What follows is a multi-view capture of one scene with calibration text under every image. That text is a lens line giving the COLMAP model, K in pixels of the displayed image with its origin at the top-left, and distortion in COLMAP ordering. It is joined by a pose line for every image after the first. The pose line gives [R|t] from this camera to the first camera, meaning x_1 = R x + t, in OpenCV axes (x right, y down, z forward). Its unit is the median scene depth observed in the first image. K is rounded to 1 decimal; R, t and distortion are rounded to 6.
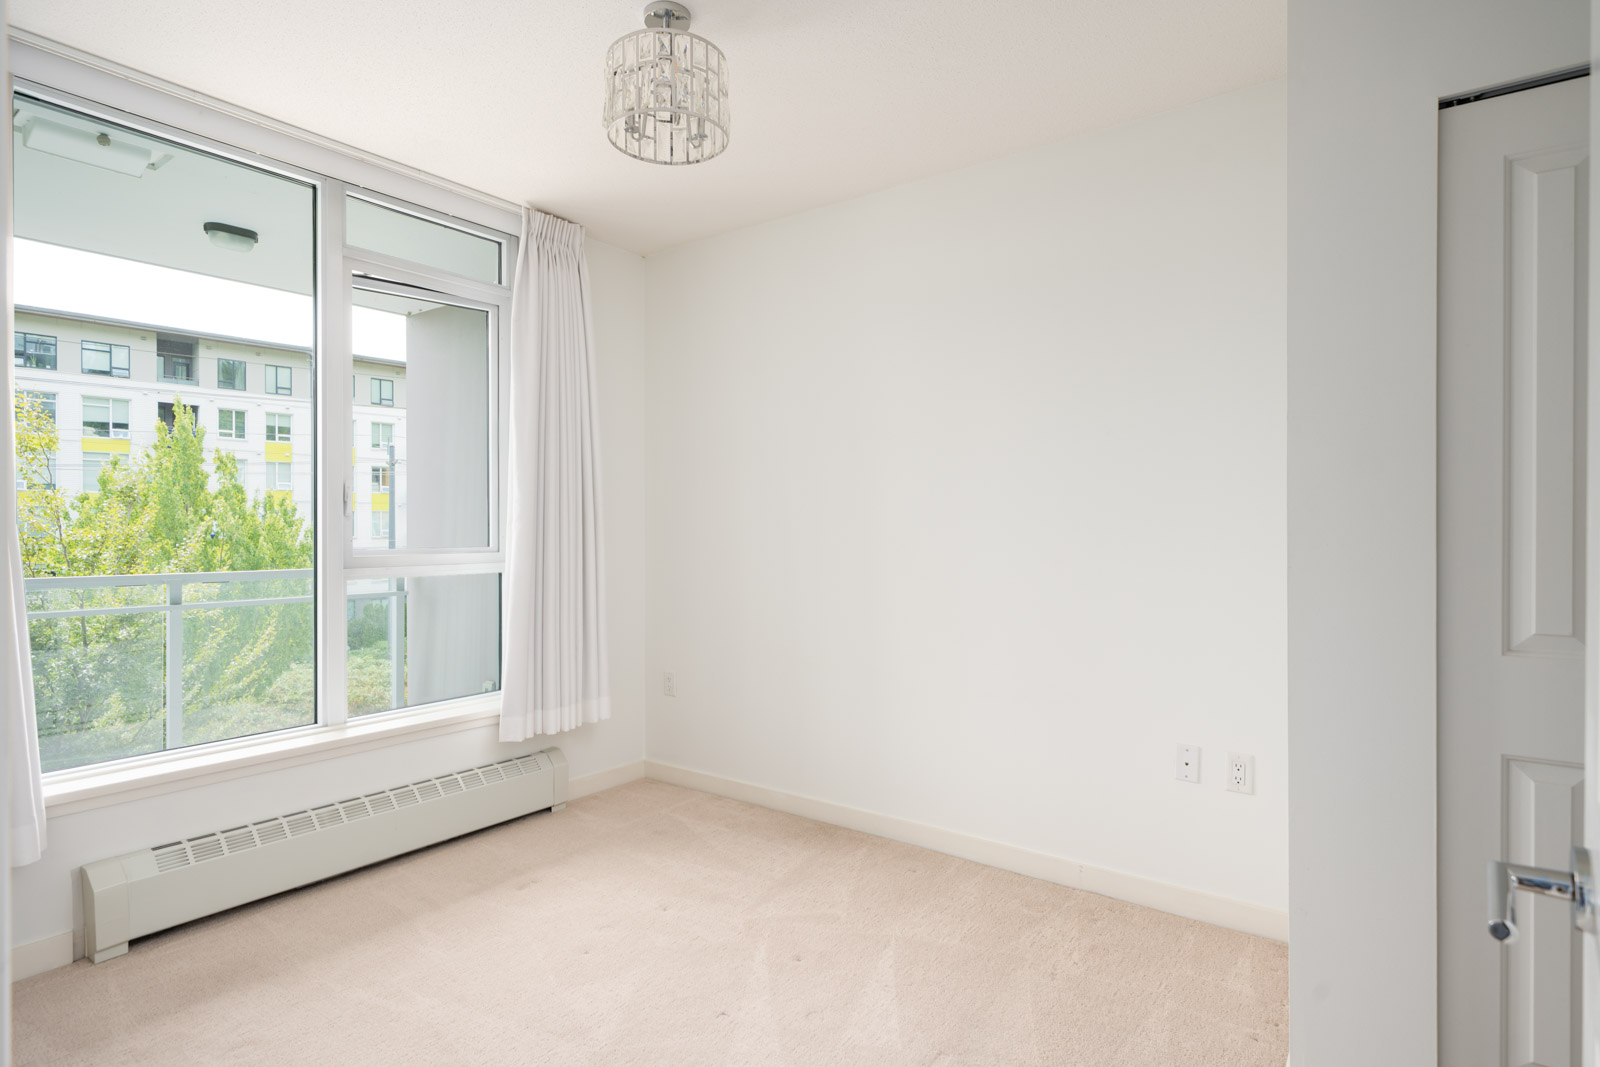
lens RADIAL K [[840.8, 0, 824.3], [0, 840.8, 529.9], [0, 0, 1]] dist [0.001990, -0.001207]
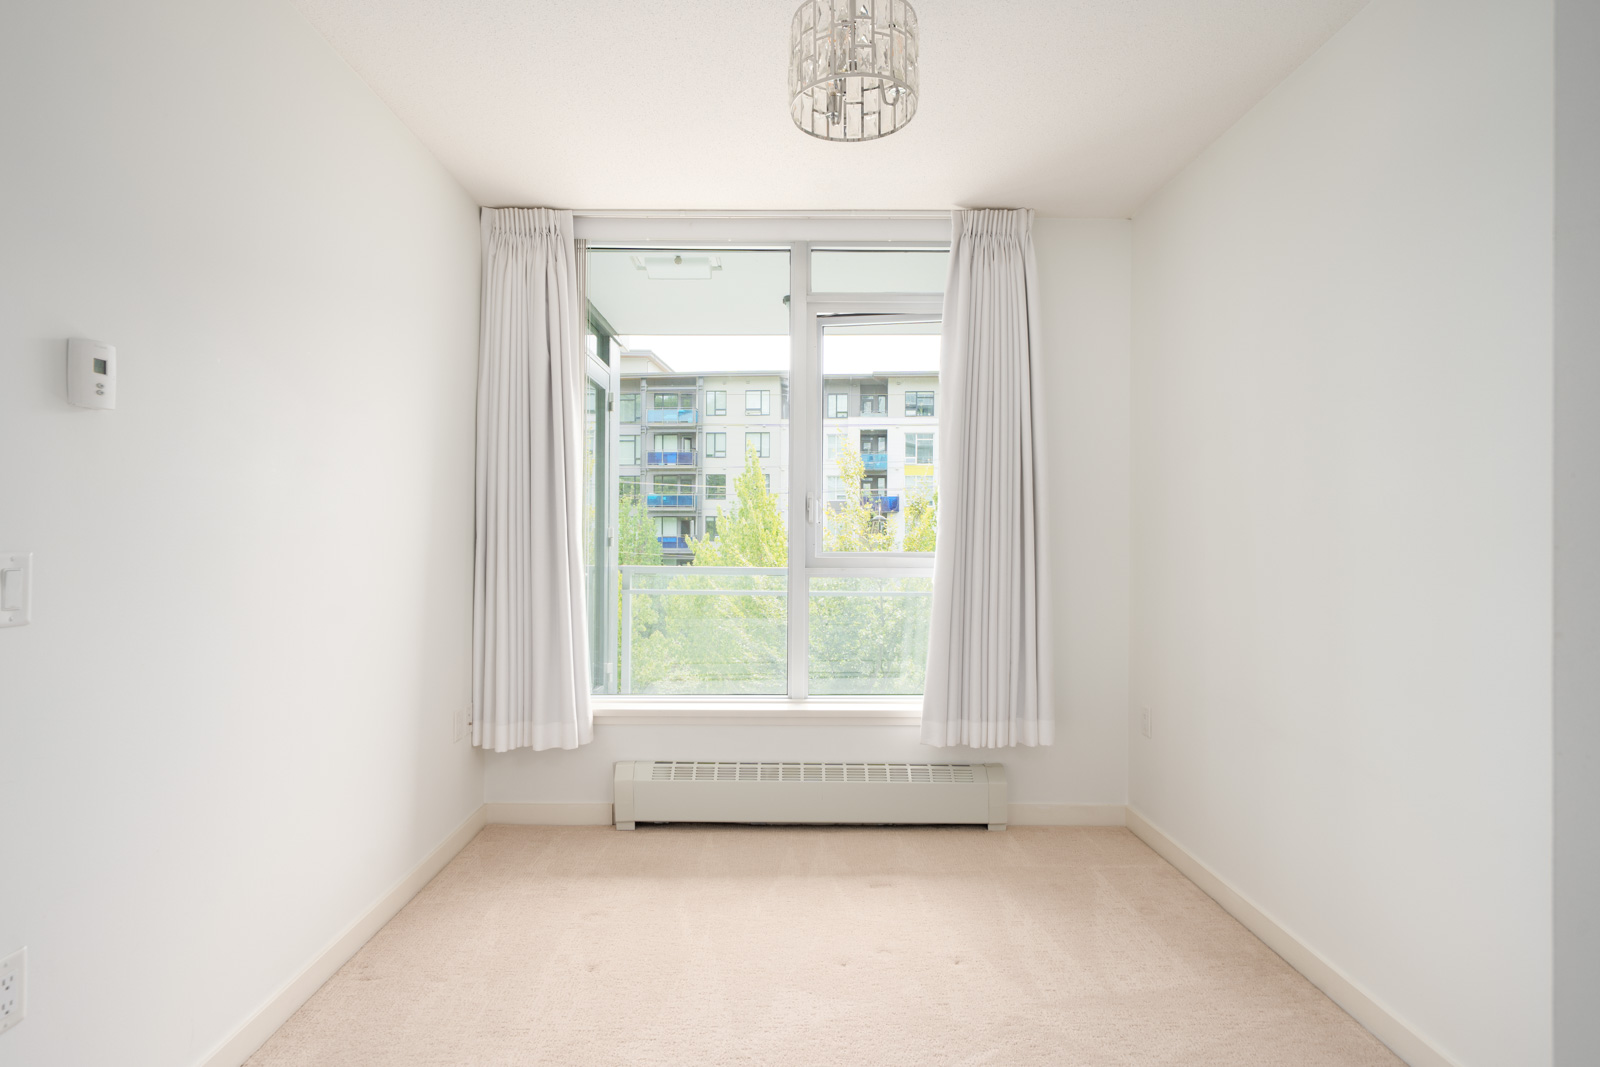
lens RADIAL K [[840.8, 0, 787.8], [0, 840.8, 534.2], [0, 0, 1]] dist [0.001990, -0.001207]
pose [[0.583975, 0.003761, -0.811763, 0.349372], [-0.006766, 0.999977, -0.000234, -0.000483], [0.811743, 0.005629, 0.583988, 0.272971]]
